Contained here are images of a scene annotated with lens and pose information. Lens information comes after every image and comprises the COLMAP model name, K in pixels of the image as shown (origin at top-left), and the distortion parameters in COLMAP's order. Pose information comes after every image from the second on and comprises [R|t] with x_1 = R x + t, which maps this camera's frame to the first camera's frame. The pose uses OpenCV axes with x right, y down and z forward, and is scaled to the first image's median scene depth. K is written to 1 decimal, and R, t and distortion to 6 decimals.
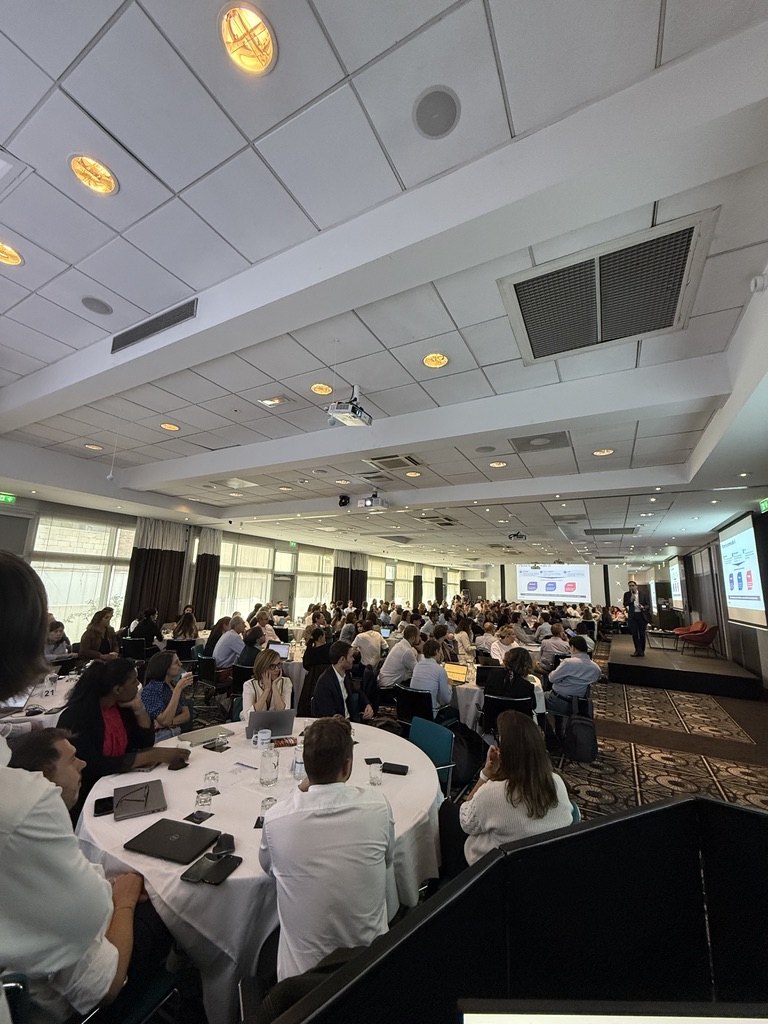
lens RADIAL K [[407.7, 0, 384.5], [0, 407.7, 508.7], [0, 0, 1]] dist [0.000205, 0.000098]
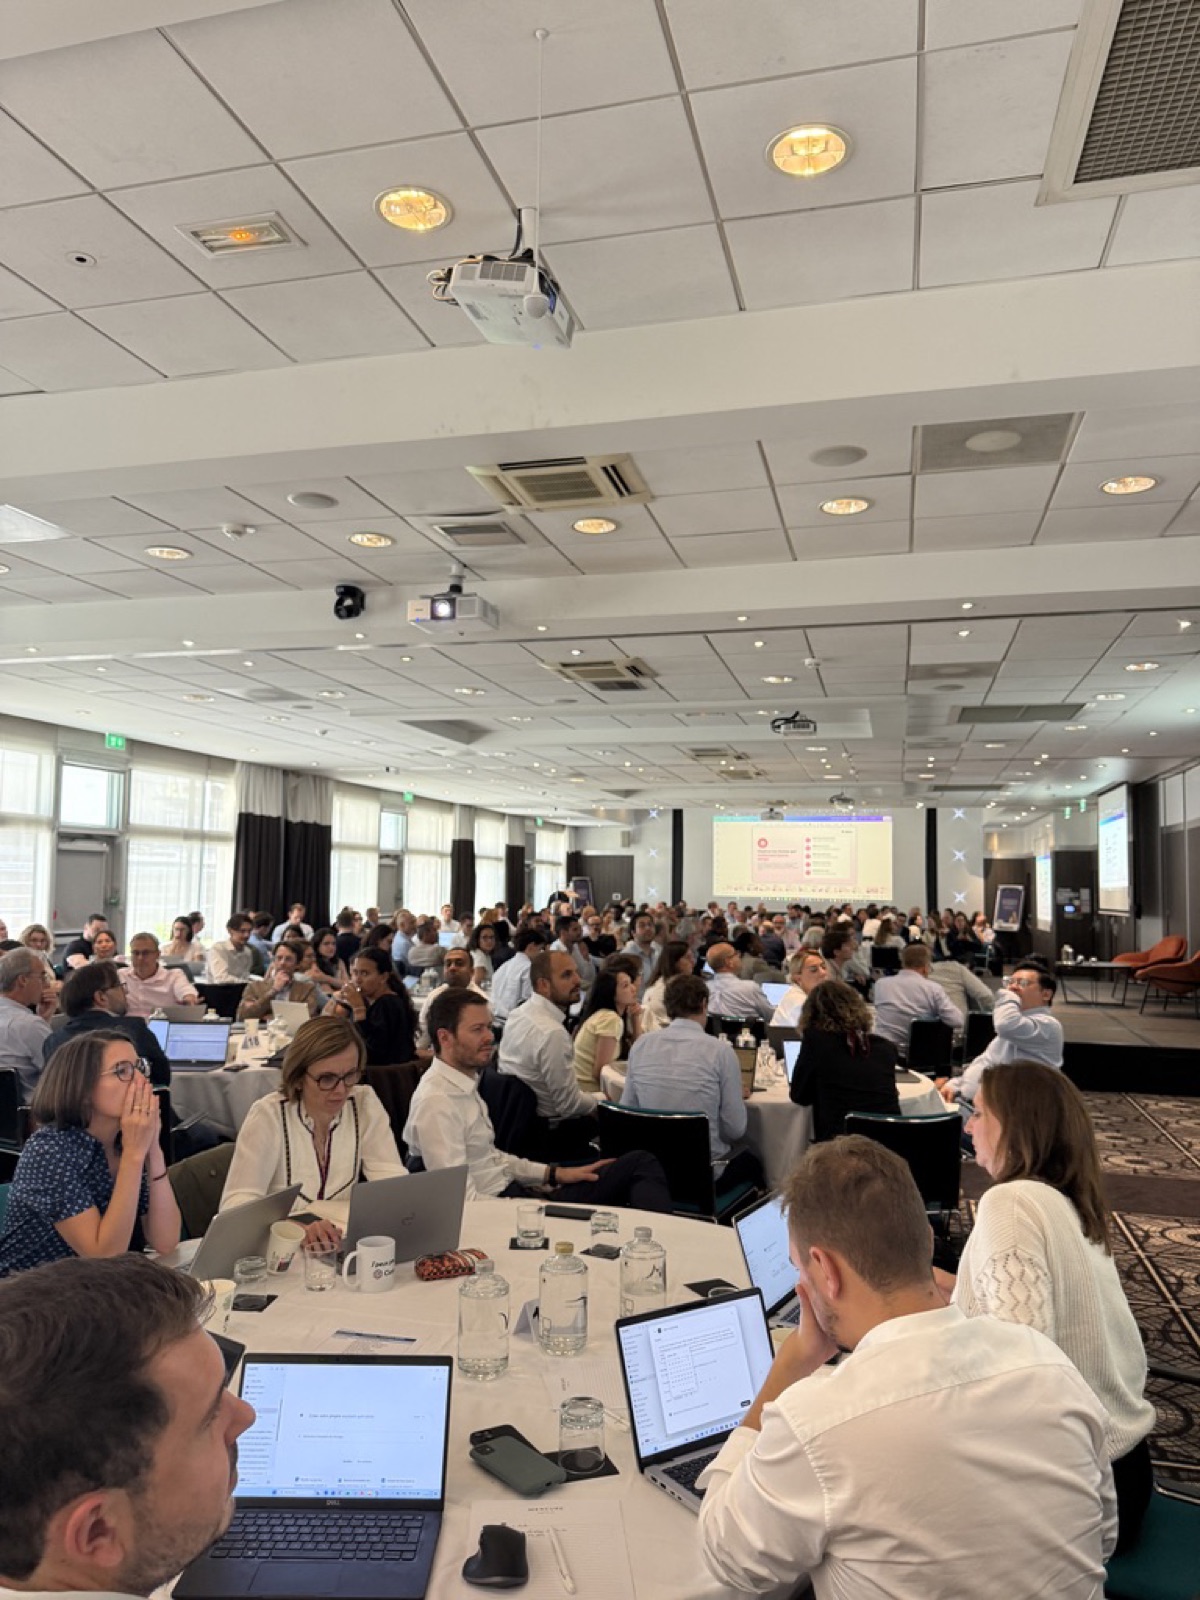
lens RADIAL K [[1132.9, 0, 600.0], [0, 1132.9, 800.0], [0, 0, 1]] dist [0.061665, -0.088141]
pose [[0.972087, 0.000632, 0.234621, -0.134108], [-0.029185, 0.992556, 0.118243, 0.028773], [-0.232800, -0.121790, 0.964869, 0.039307]]
